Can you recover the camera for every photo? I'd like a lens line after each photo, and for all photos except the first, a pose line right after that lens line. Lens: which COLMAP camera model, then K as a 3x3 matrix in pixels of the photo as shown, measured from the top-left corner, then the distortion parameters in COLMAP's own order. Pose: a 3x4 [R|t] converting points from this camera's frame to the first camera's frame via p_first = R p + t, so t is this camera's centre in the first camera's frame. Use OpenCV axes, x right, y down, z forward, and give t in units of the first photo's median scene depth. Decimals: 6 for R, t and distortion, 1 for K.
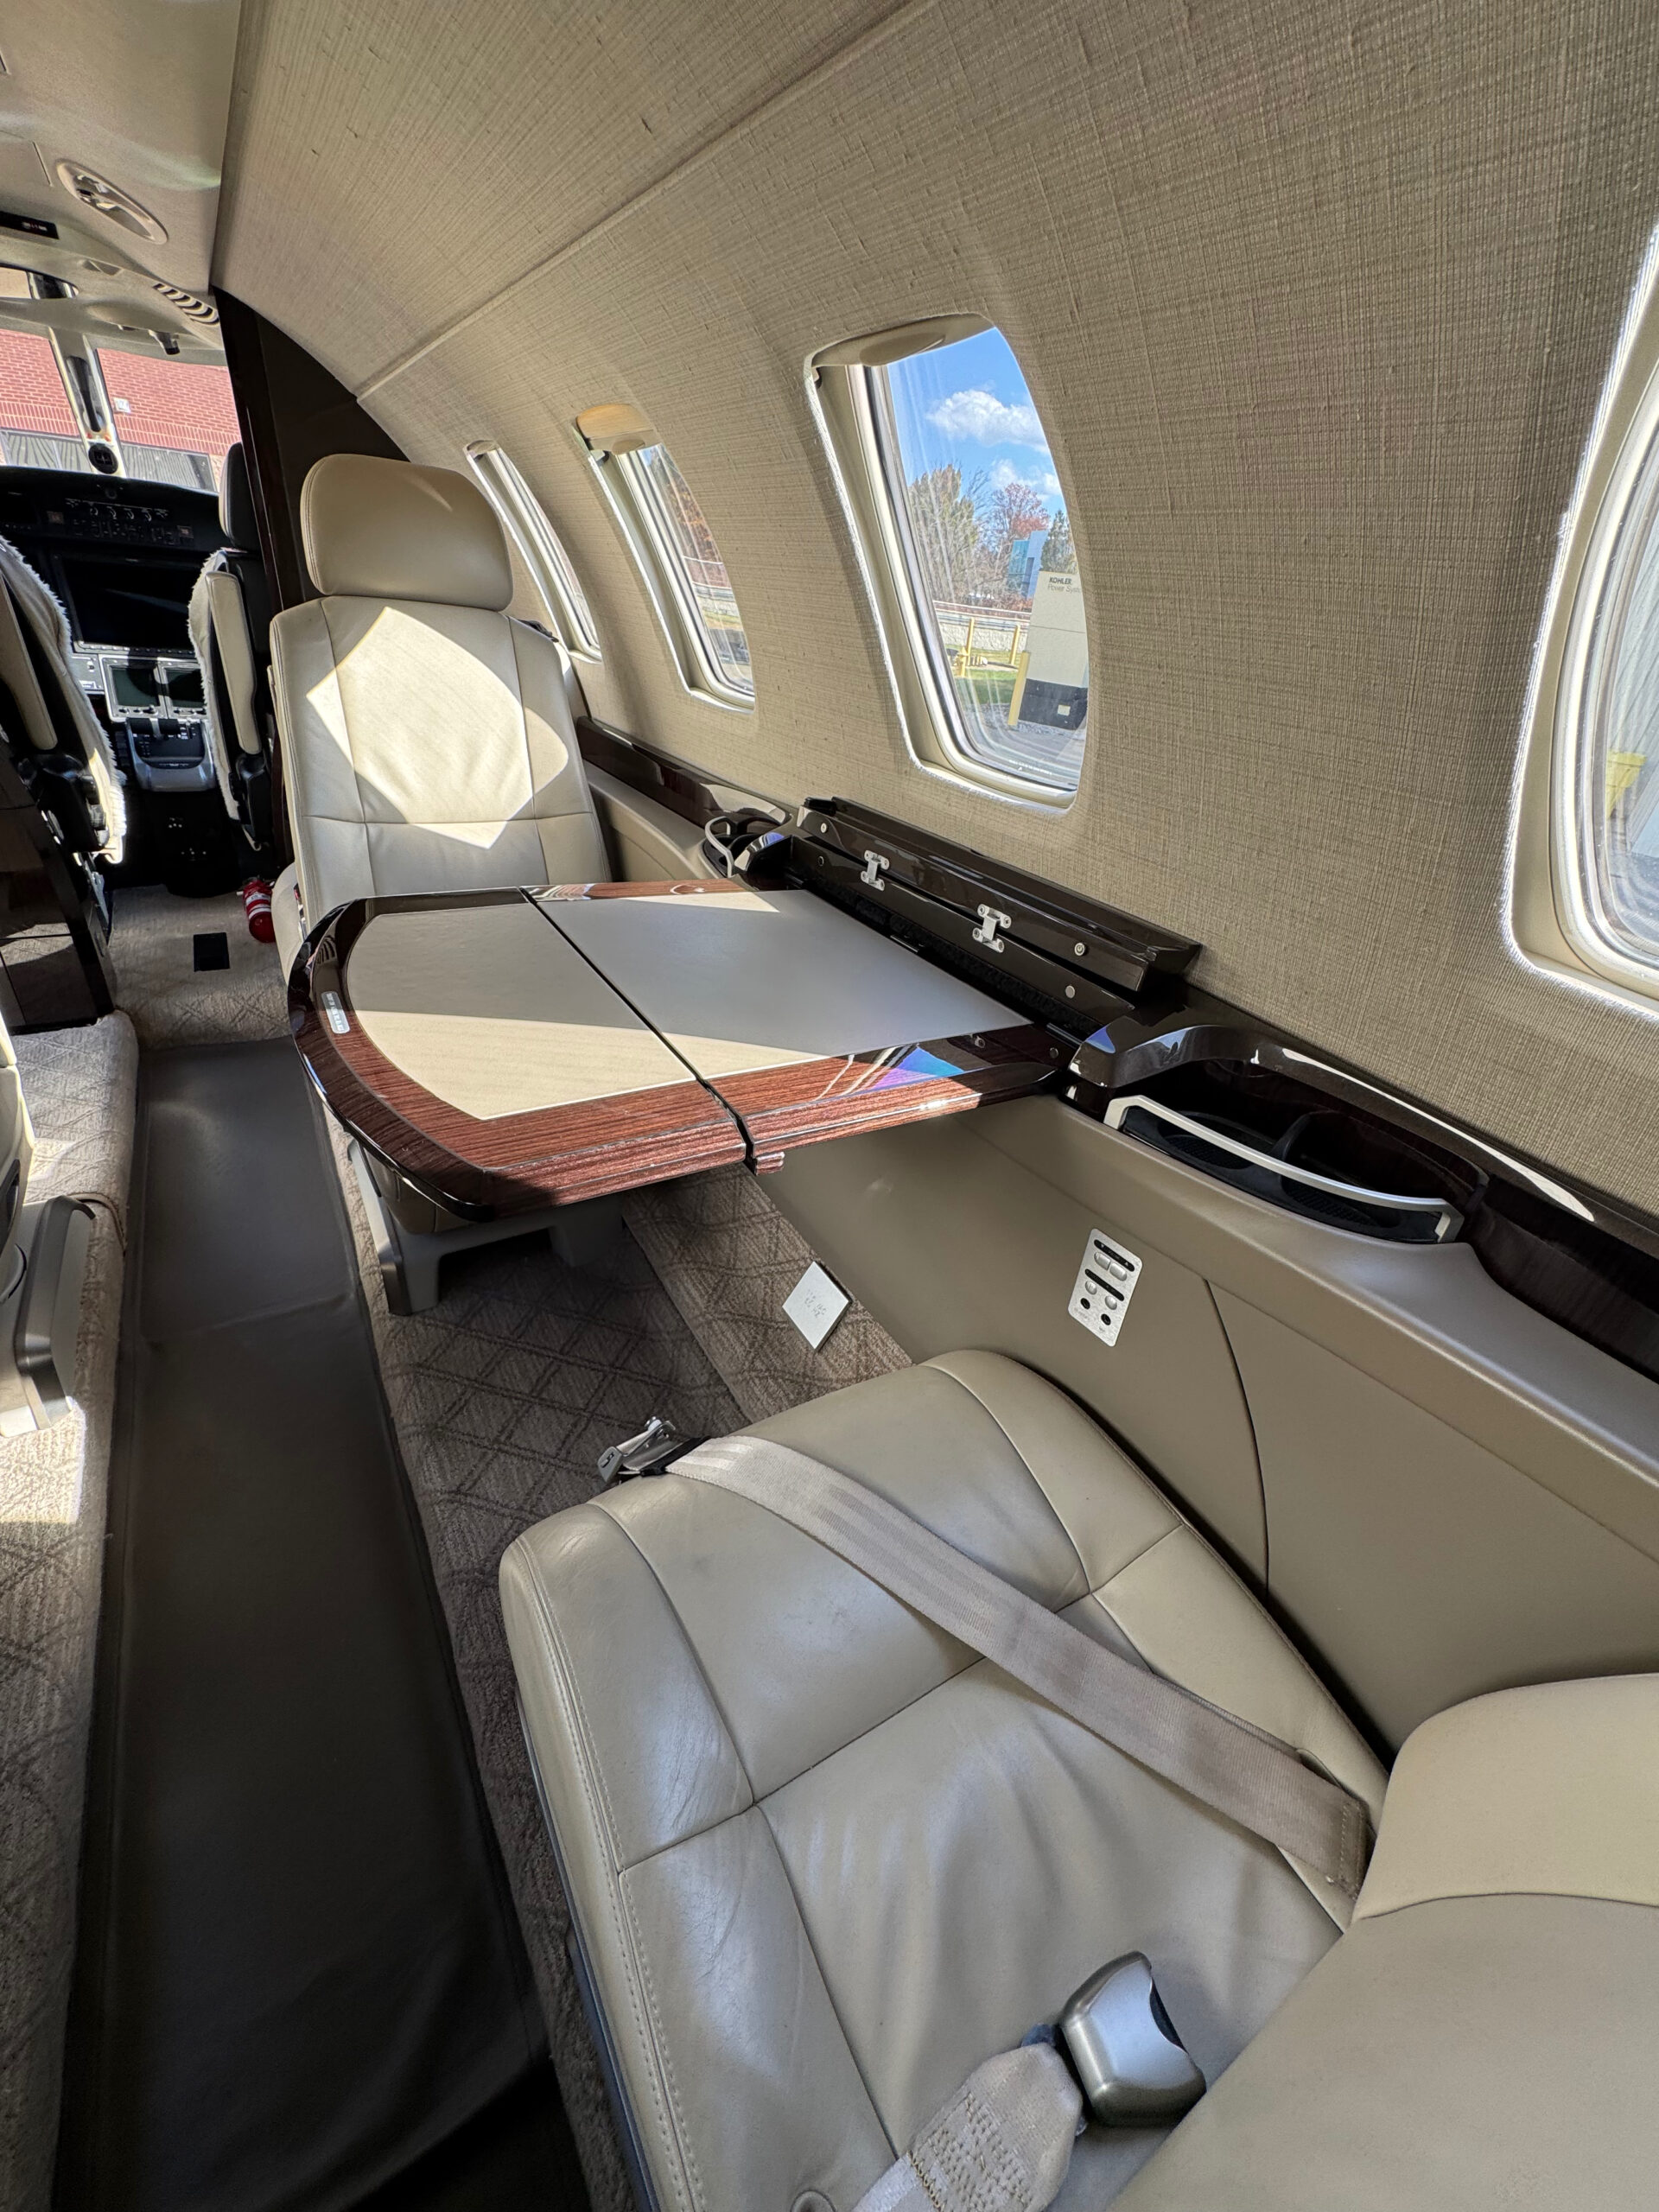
lens RADIAL K [[875.7, 0, 825.4], [0, 875.7, 1102.5], [0, 0, 1]] dist [-0.005810, 0.000889]
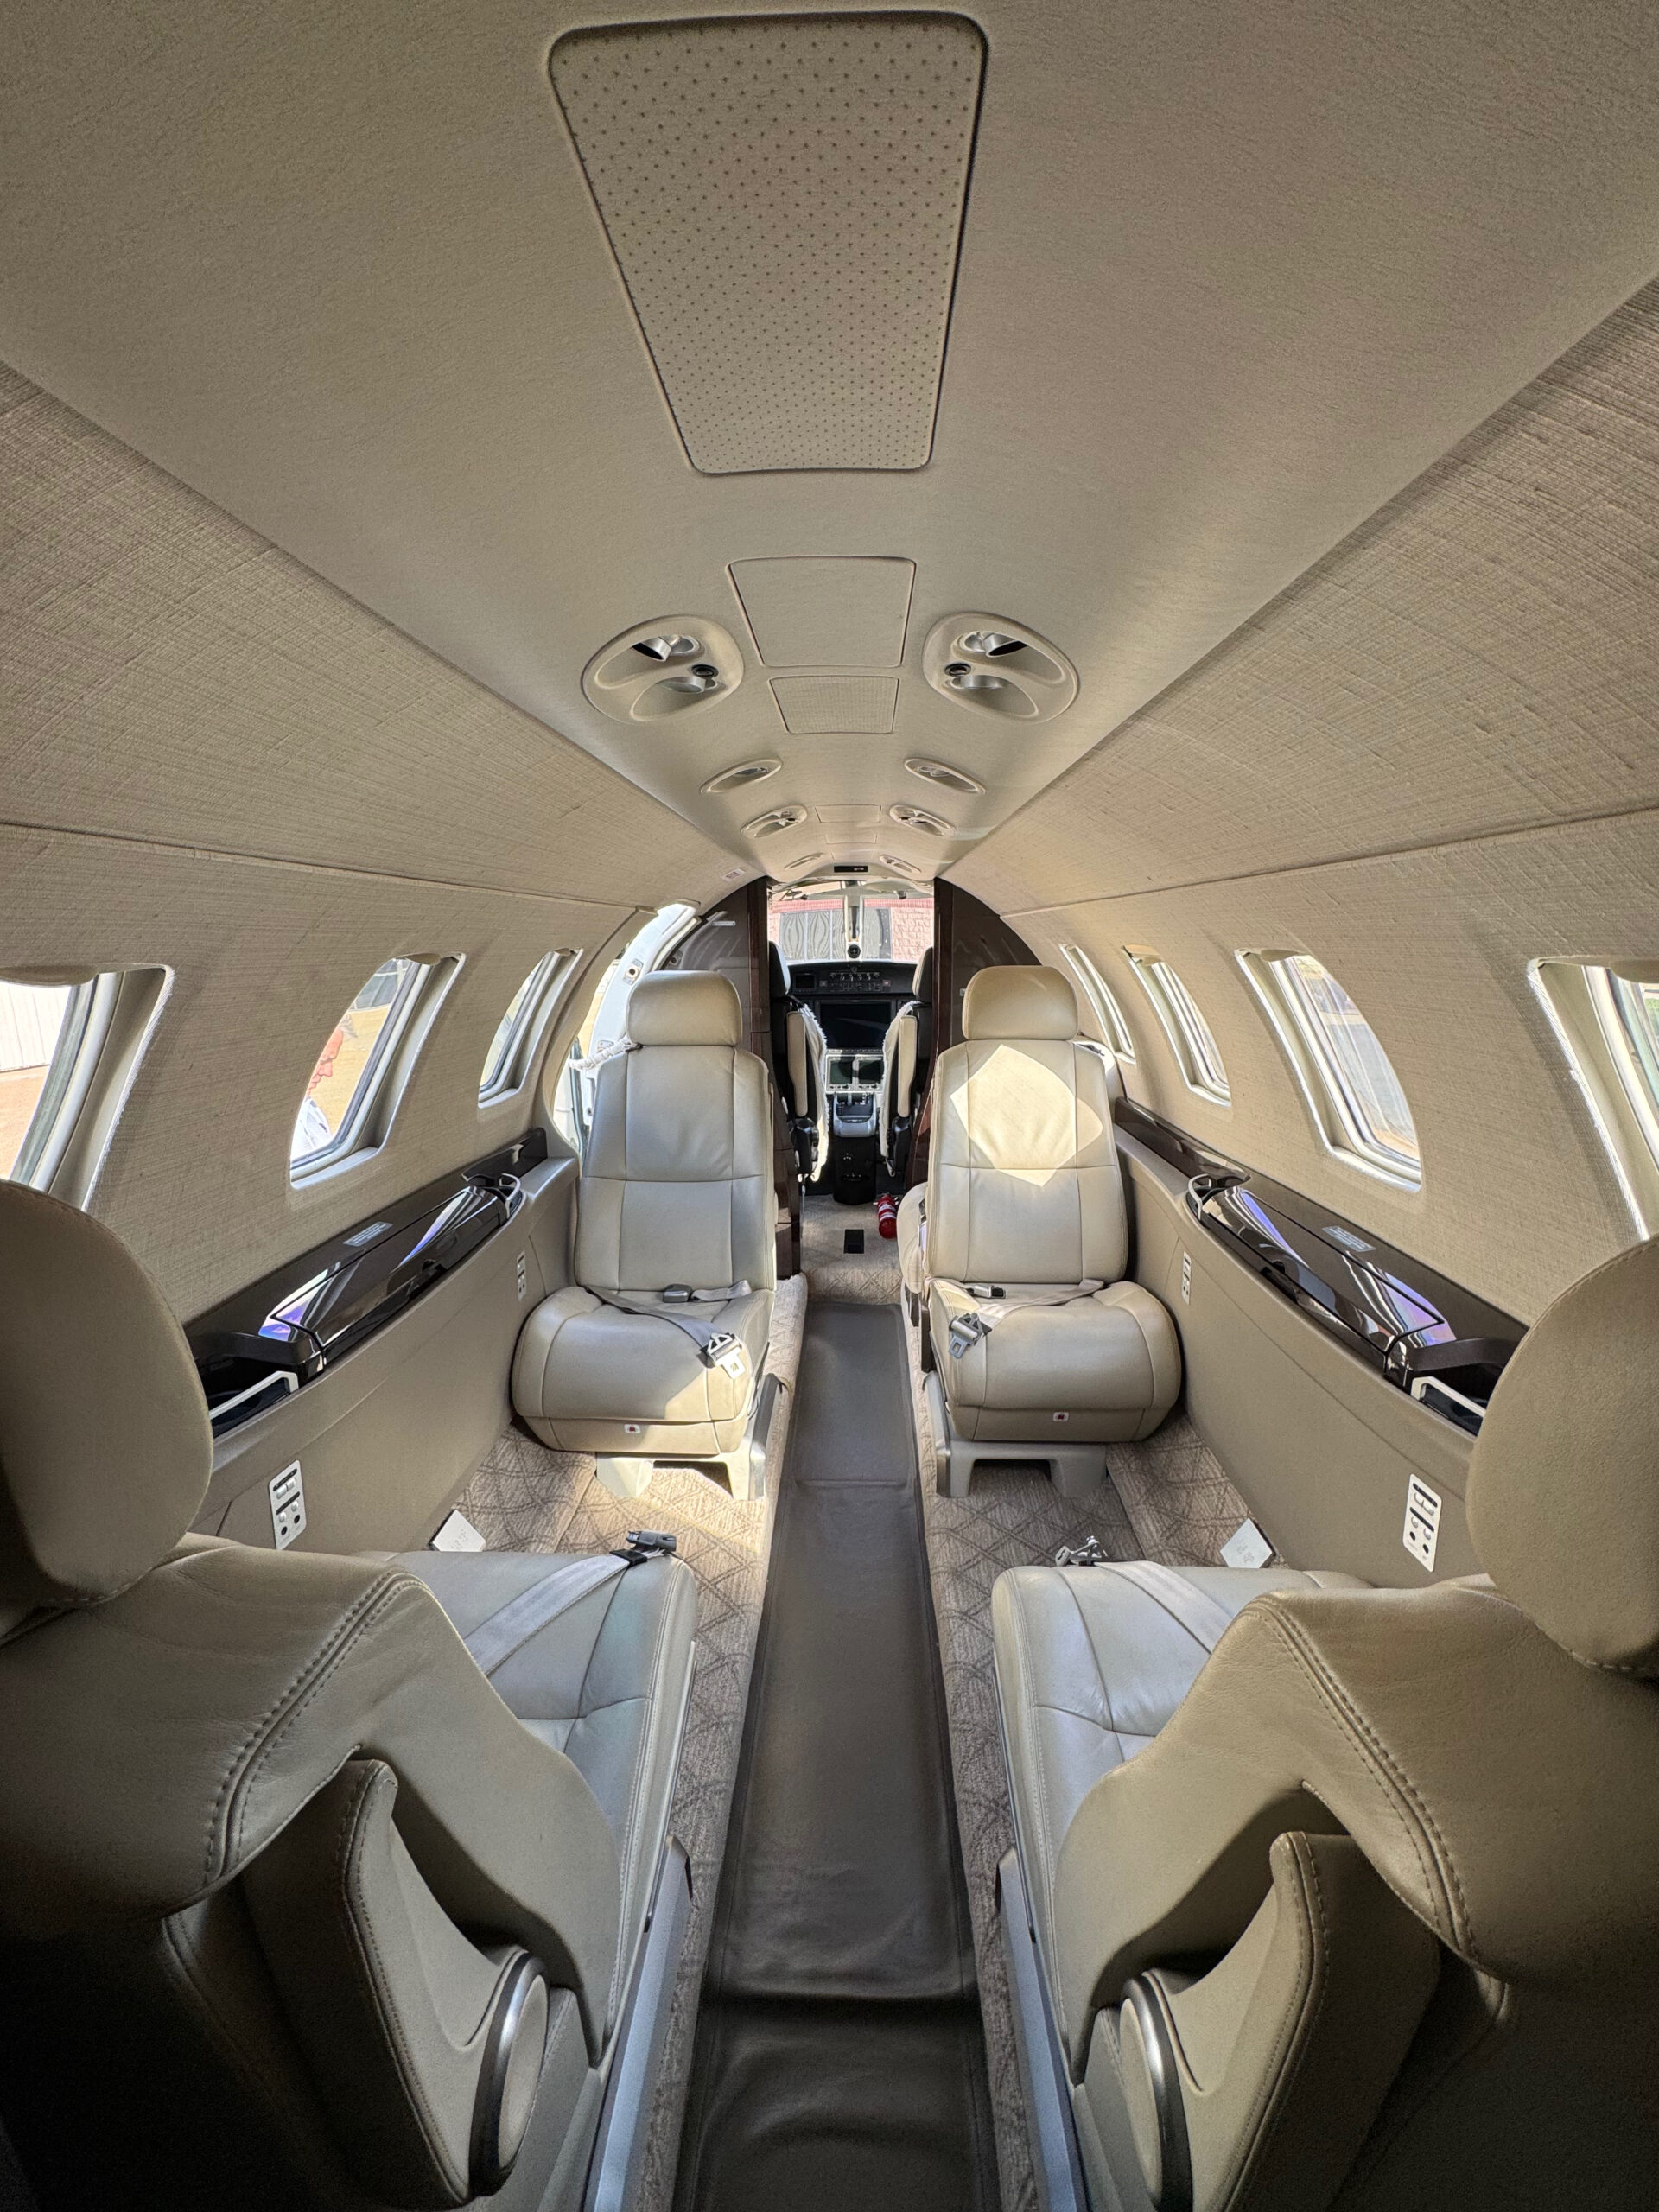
lens RADIAL K [[875.7, 0, 834.4], [0, 875.7, 1113.2], [0, 0, 1]] dist [-0.005810, 0.000889]
pose [[0.828250, -0.000331, -0.560359, 0.172854], [-0.193239, 0.938489, -0.286175, 0.096131], [0.525986, 0.345308, 0.777240, -0.429613]]
